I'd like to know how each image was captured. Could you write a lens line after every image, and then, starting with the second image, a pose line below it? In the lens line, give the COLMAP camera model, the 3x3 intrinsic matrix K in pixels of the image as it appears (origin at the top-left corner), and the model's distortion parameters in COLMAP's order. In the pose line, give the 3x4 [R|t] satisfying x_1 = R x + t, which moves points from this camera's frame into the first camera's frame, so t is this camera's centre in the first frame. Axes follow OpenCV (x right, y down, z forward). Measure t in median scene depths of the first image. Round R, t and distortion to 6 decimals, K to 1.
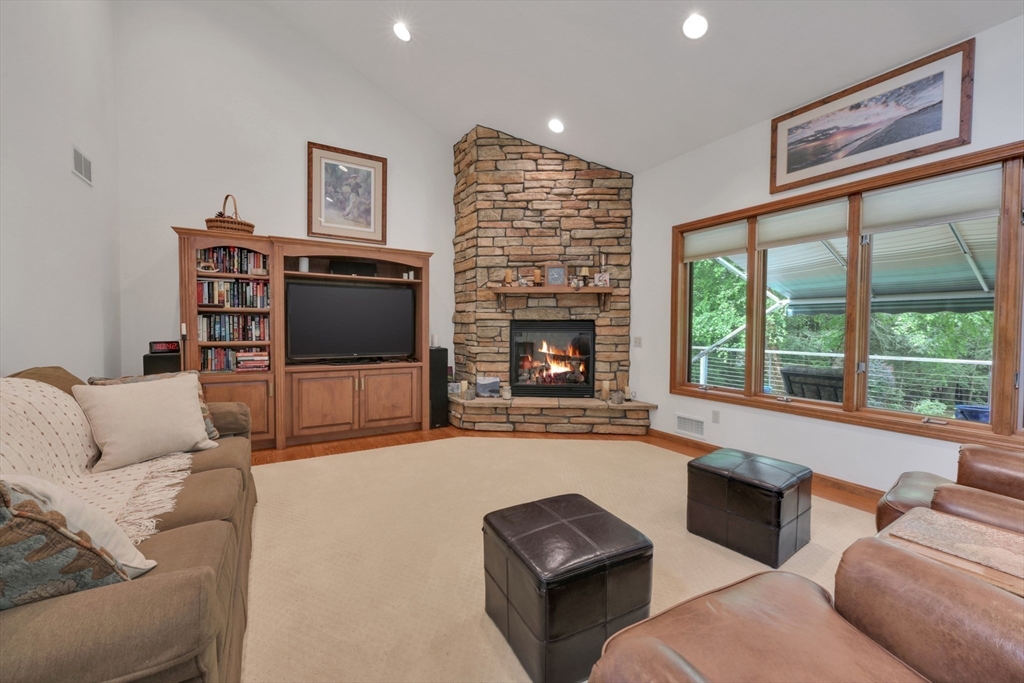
lens RADIAL K [[407.3, 0, 514.7], [0, 407.3, 339.0], [0, 0, 1]] dist [0.000581, 0.000094]
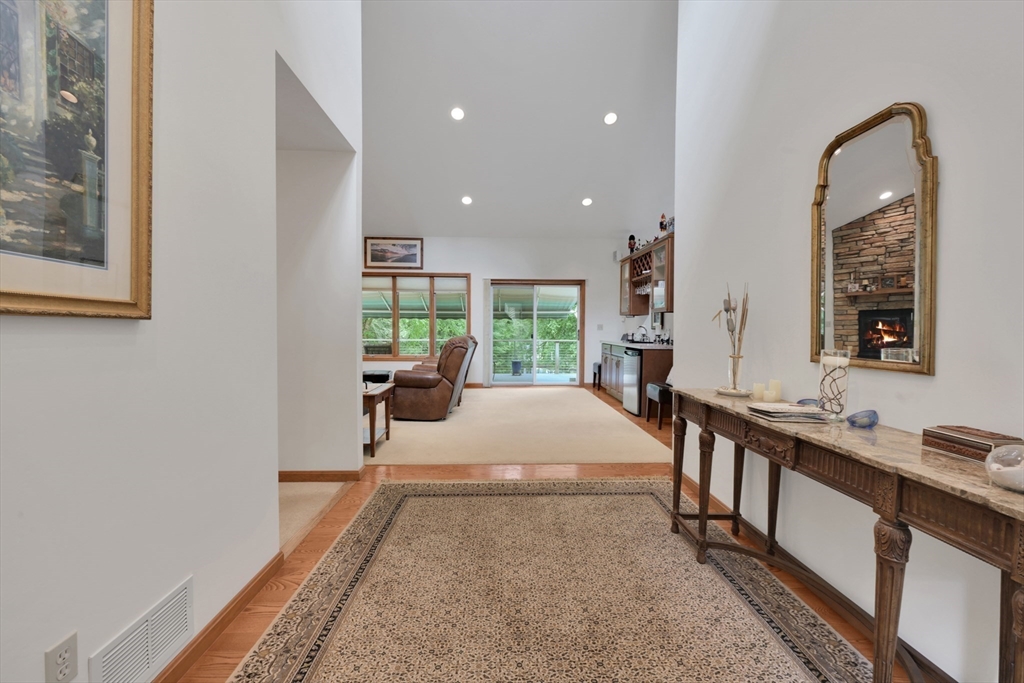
lens RADIAL K [[419.7, 0, 512.5], [0, 419.7, 339.5], [0, 0, 1]] dist [-0.000071, 0.000146]
pose [[0.482781, -0.030488, 0.875210, -0.760799], [0.022882, 0.999492, 0.022195, 0.010735], [-0.875442, 0.009312, 0.483234, -0.633177]]
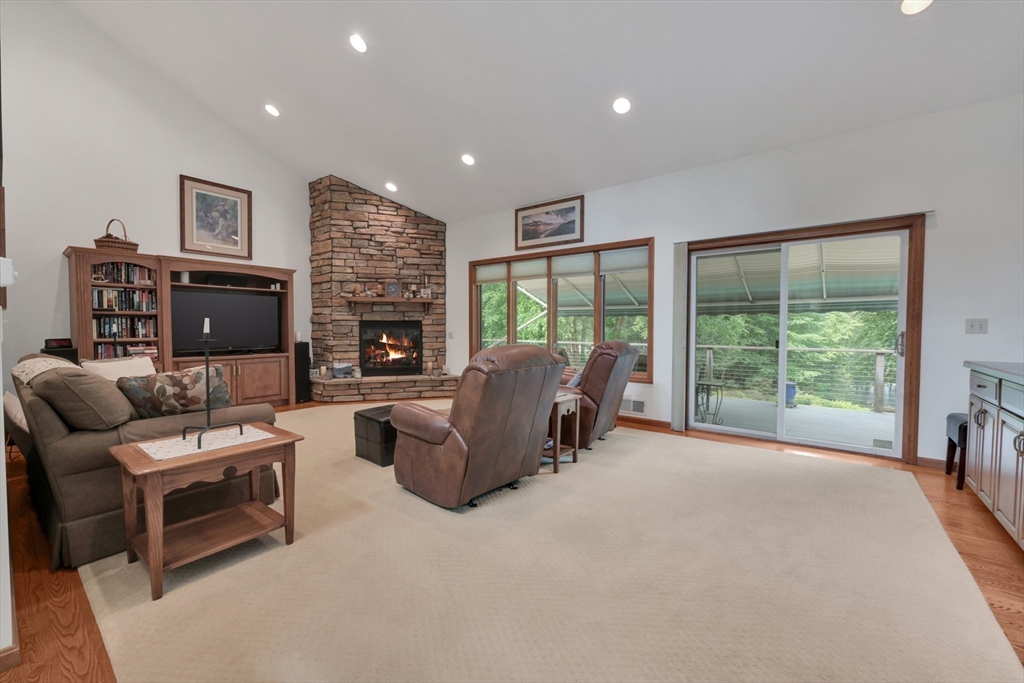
lens RADIAL K [[405.1, 0, 510.6], [0, 405.1, 339.9], [0, 0, 1]] dist [-0.001129, -0.000032]
pose [[0.935253, -0.016581, 0.353590, -0.018580], [0.014226, 0.999856, 0.009258, 0.012736], [-0.353693, -0.003629, 0.935355, -0.464998]]
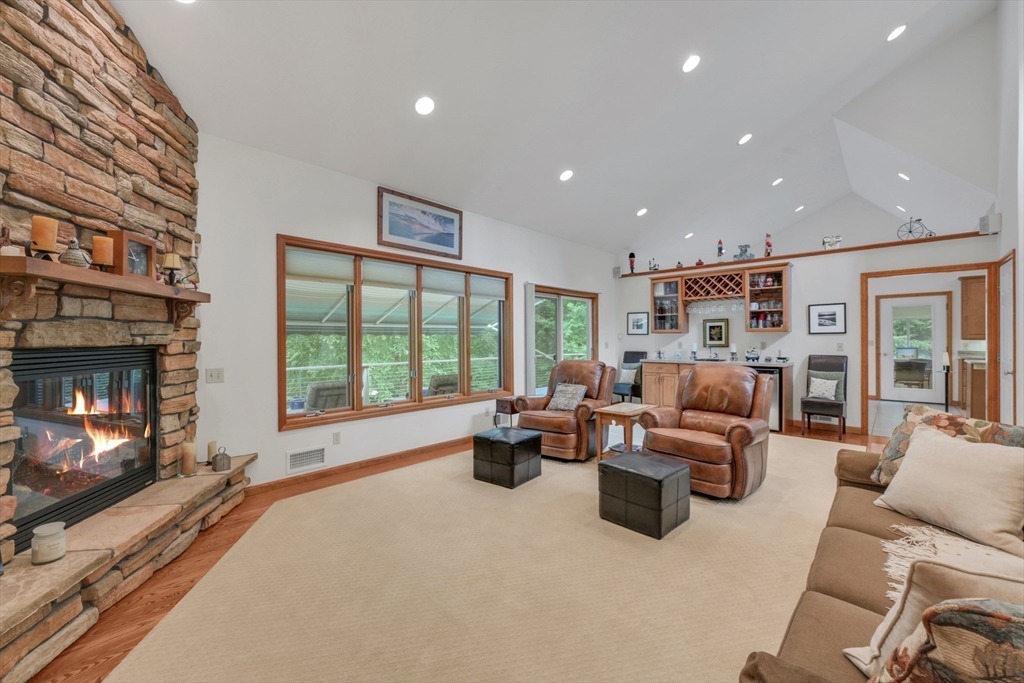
lens RADIAL K [[419.7, 0, 512.5], [0, 419.7, 339.5], [0, 0, 1]] dist [-0.000071, 0.000146]
pose [[-0.283970, -0.003355, 0.958827, -0.518095], [0.029787, 0.999480, 0.012319, -0.047511], [-0.958370, 0.032059, -0.283723, 0.697512]]
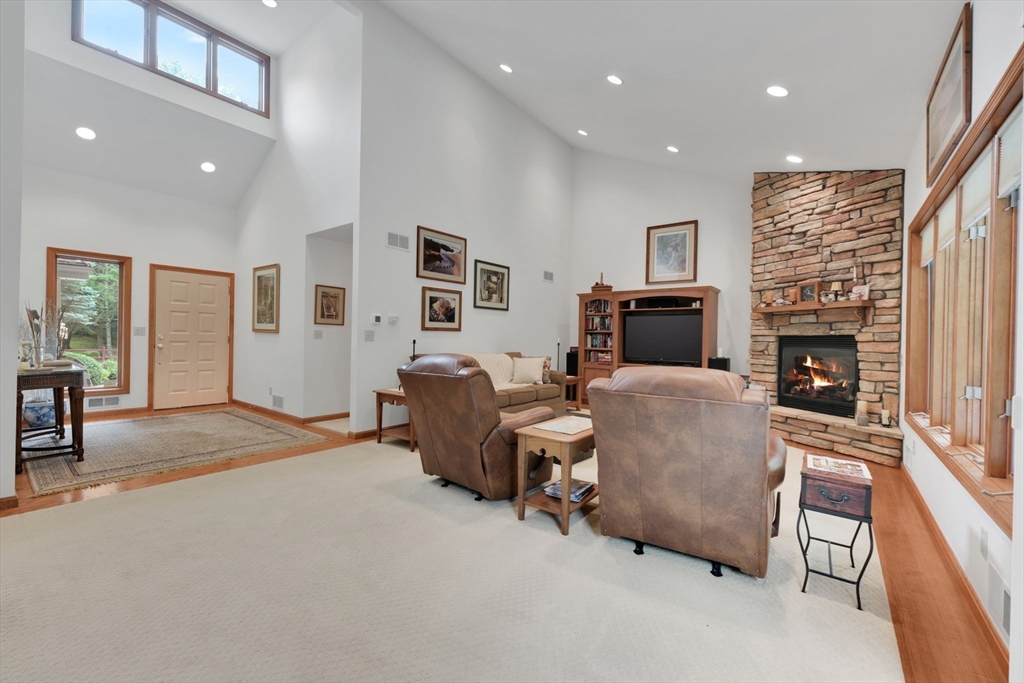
lens RADIAL K [[411.1, 0, 512.0], [0, 411.1, 341.5], [0, 0, 1]] dist [0.000725, 0.000110]
pose [[0.370040, 0.006297, -0.928995, 0.789211], [-0.041309, 0.999100, -0.009682, 0.009383], [0.928097, 0.041958, 0.369966, -0.087410]]
